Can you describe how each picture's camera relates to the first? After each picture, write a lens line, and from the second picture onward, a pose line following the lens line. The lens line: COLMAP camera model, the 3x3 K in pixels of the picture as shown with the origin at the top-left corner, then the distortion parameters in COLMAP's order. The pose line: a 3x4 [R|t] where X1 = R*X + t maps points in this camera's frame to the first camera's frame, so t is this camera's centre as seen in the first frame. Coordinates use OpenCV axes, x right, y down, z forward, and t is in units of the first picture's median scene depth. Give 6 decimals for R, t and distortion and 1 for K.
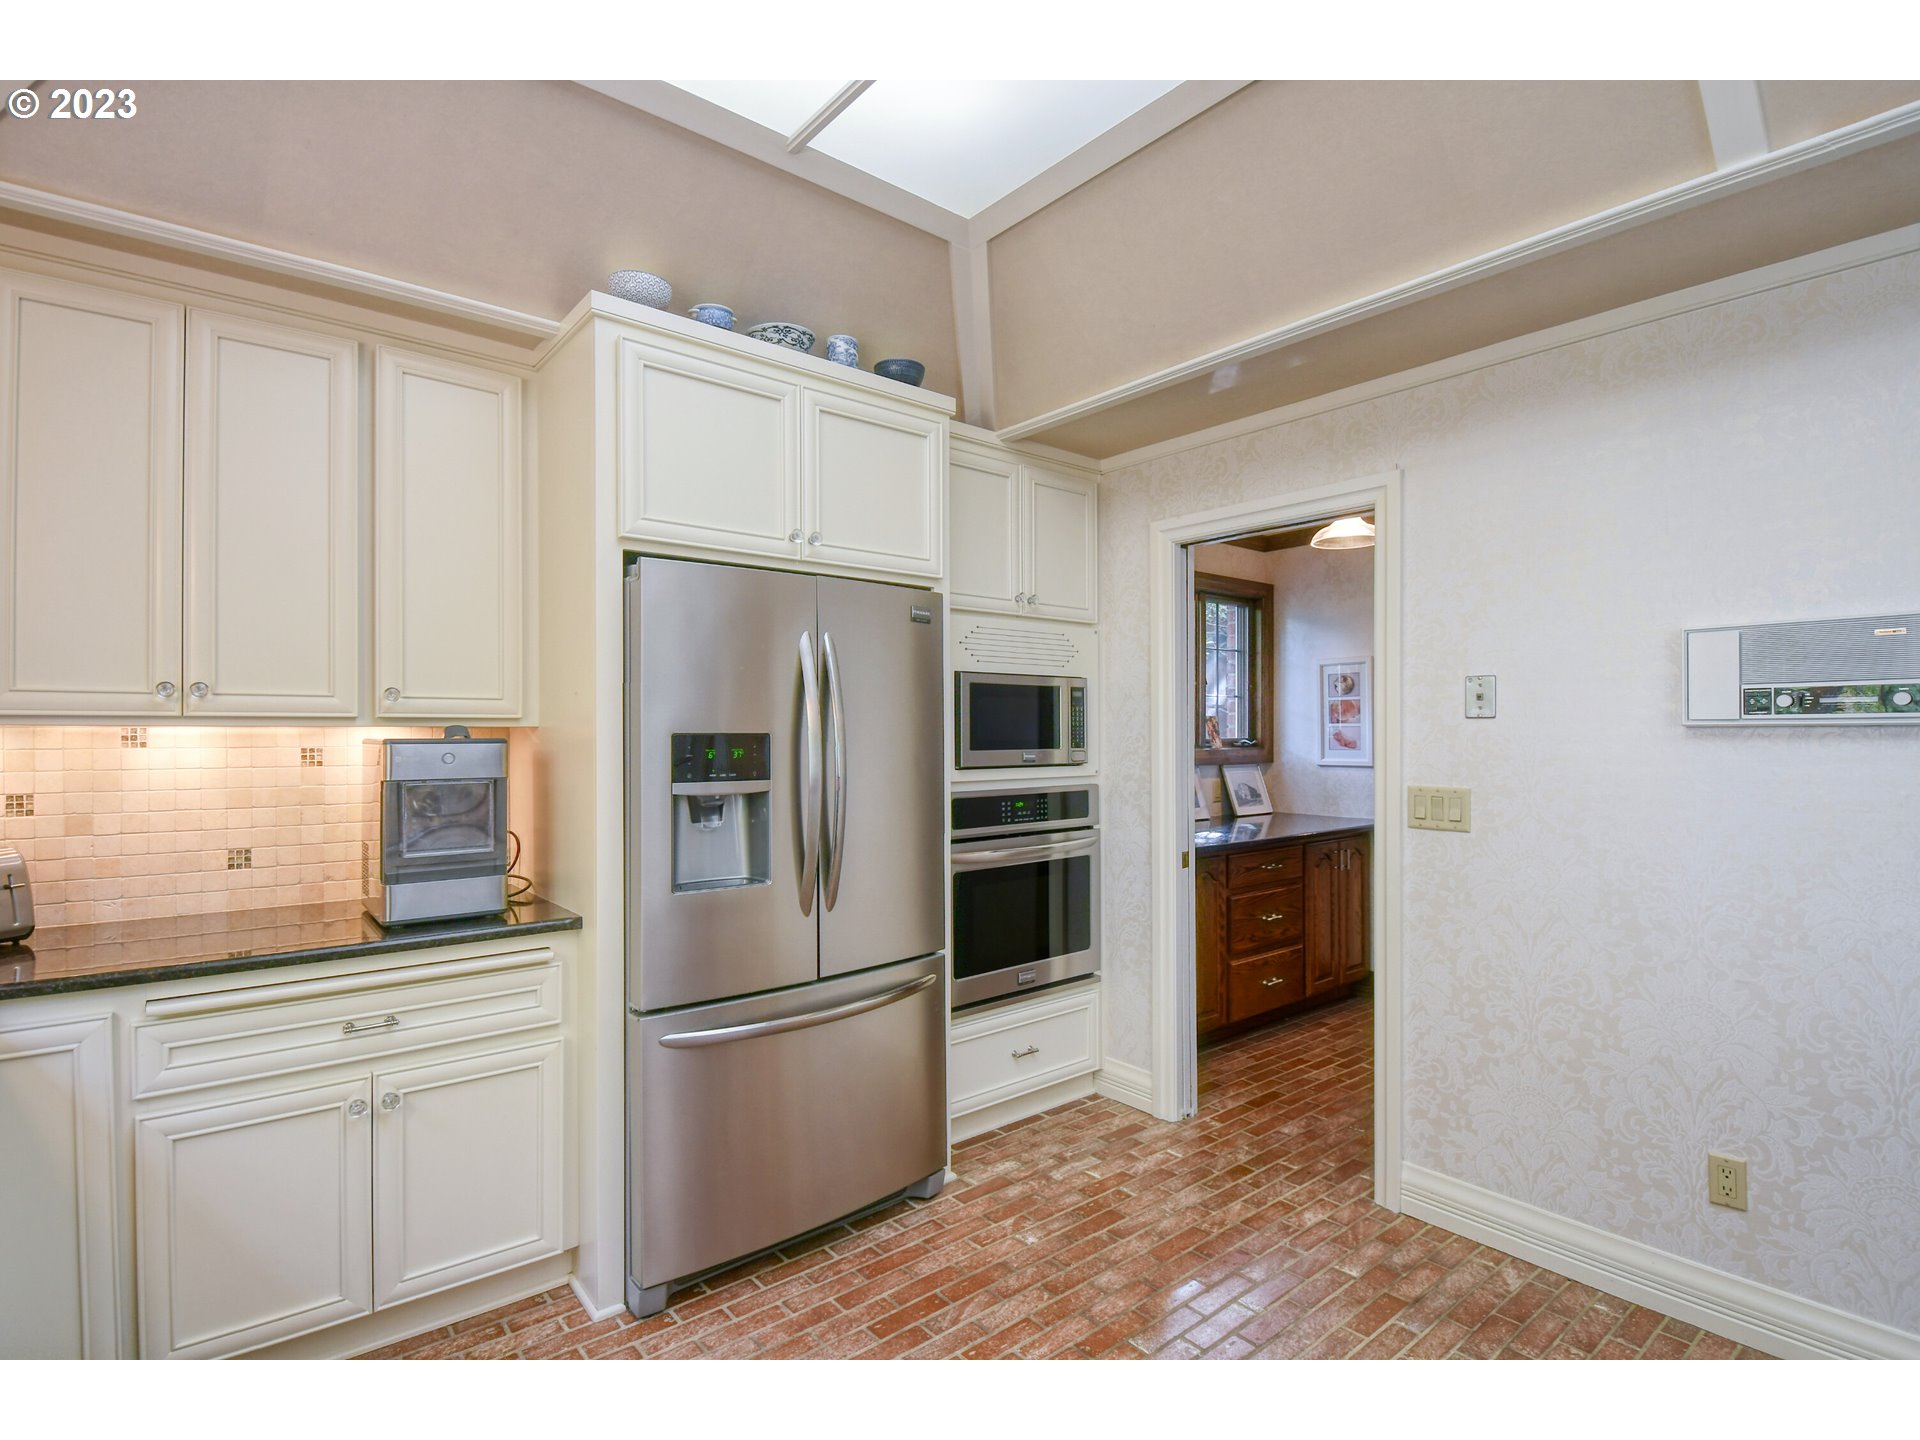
lens RADIAL K [[944.4, 0, 963.2], [0, 944.4, 744.7], [0, 0, 1]] dist [0.000014, -0.000695]
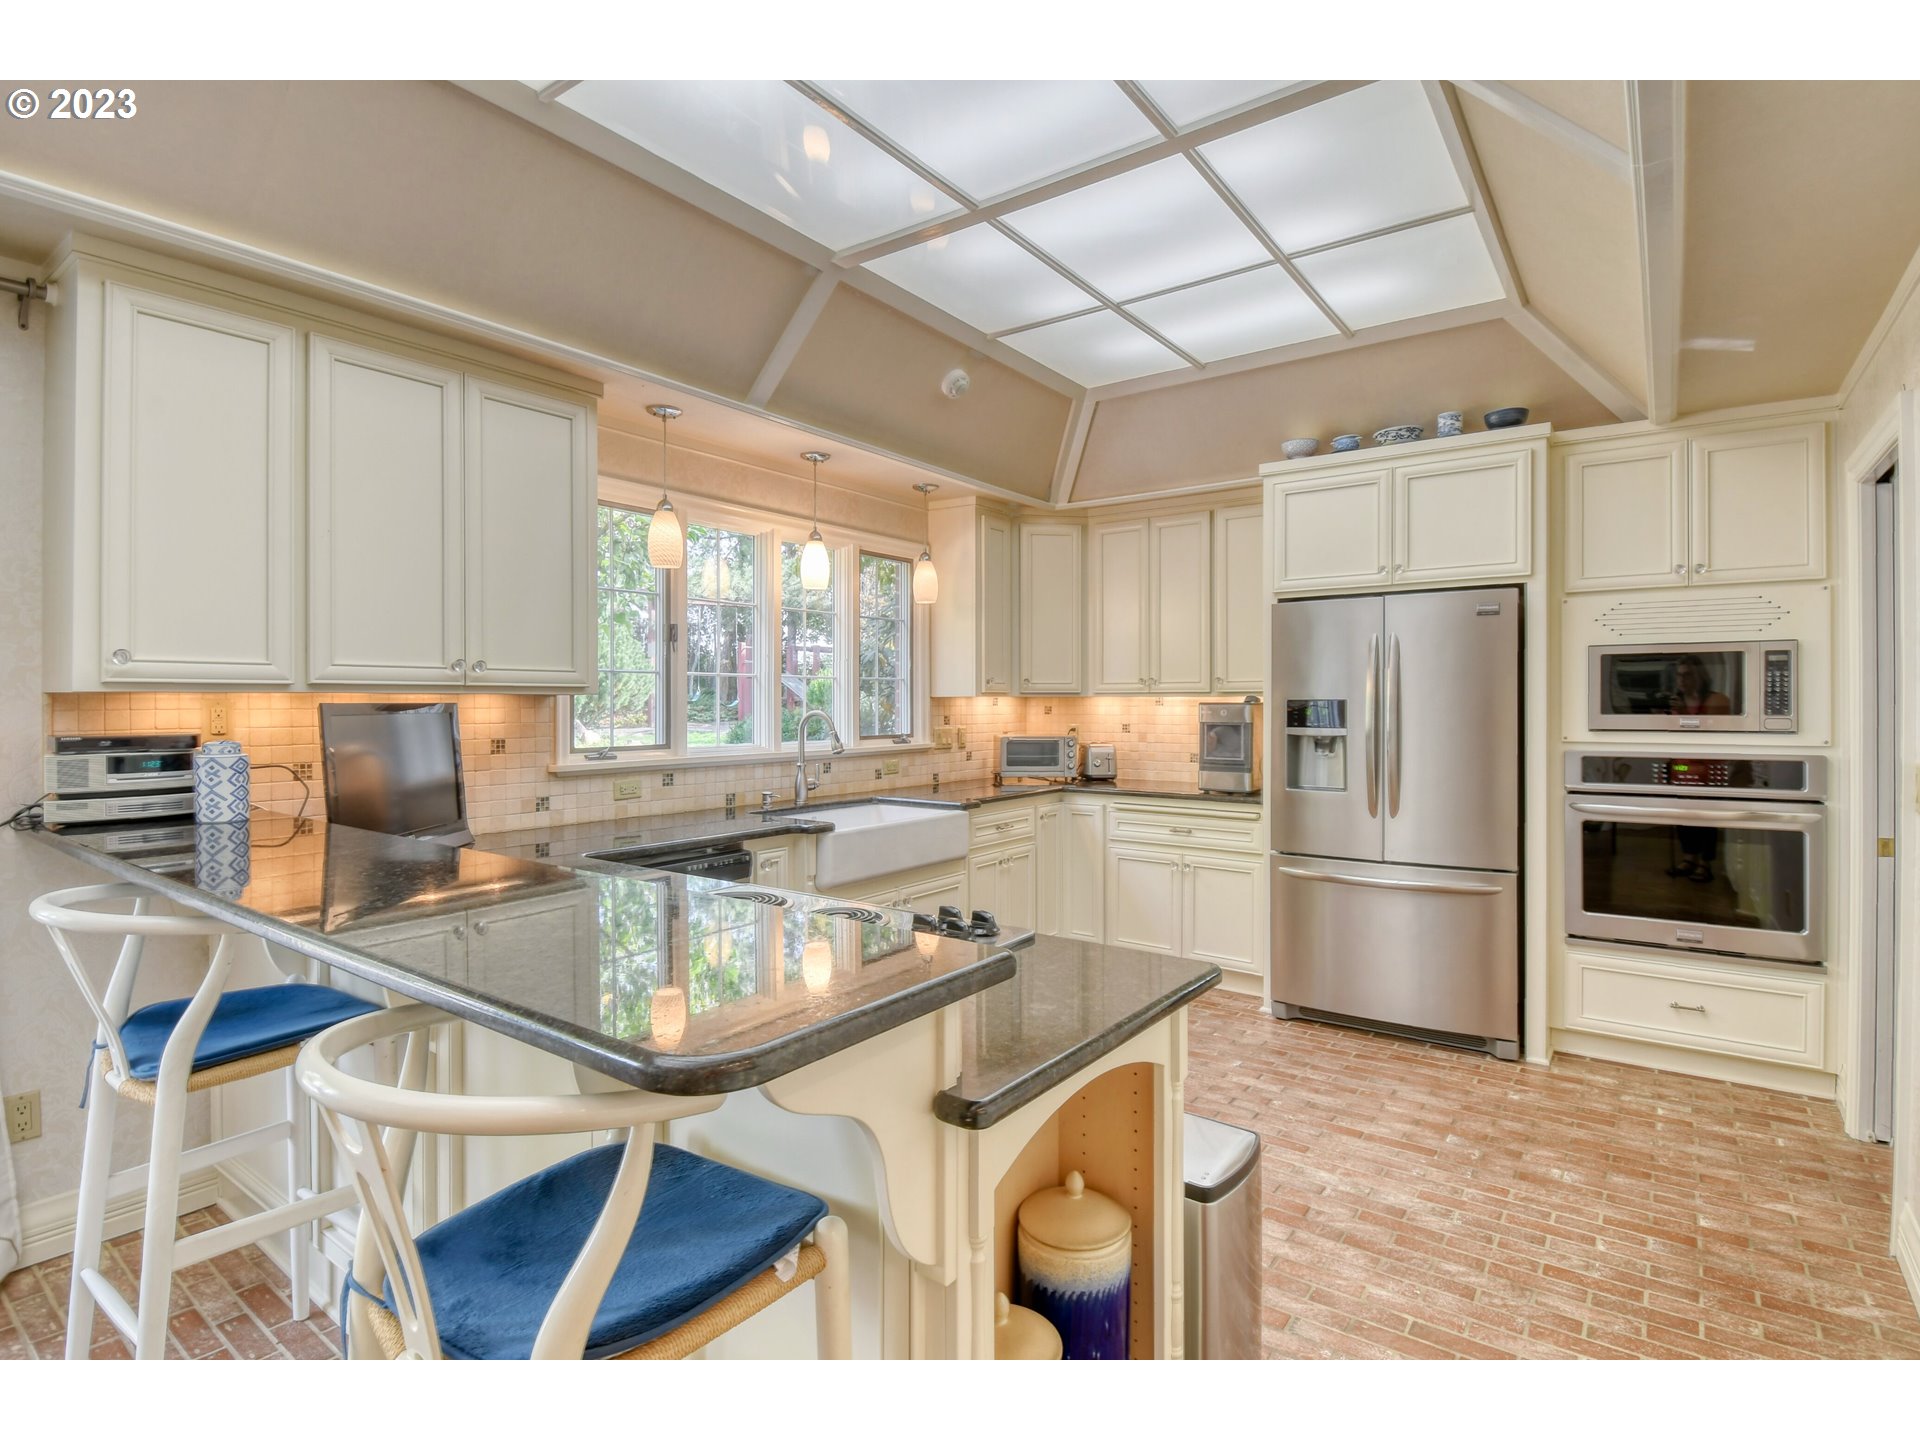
lens RADIAL K [[965.3, 0, 960.0], [0, 965.3, 720.0], [0, 0, 1]] dist [0.001098, -0.000130]
pose [[0.235995, 0.018858, -0.971571, 1.046175], [-0.011697, 0.999794, 0.016564, 0.003025], [0.971684, 0.007456, 0.236167, -0.034499]]
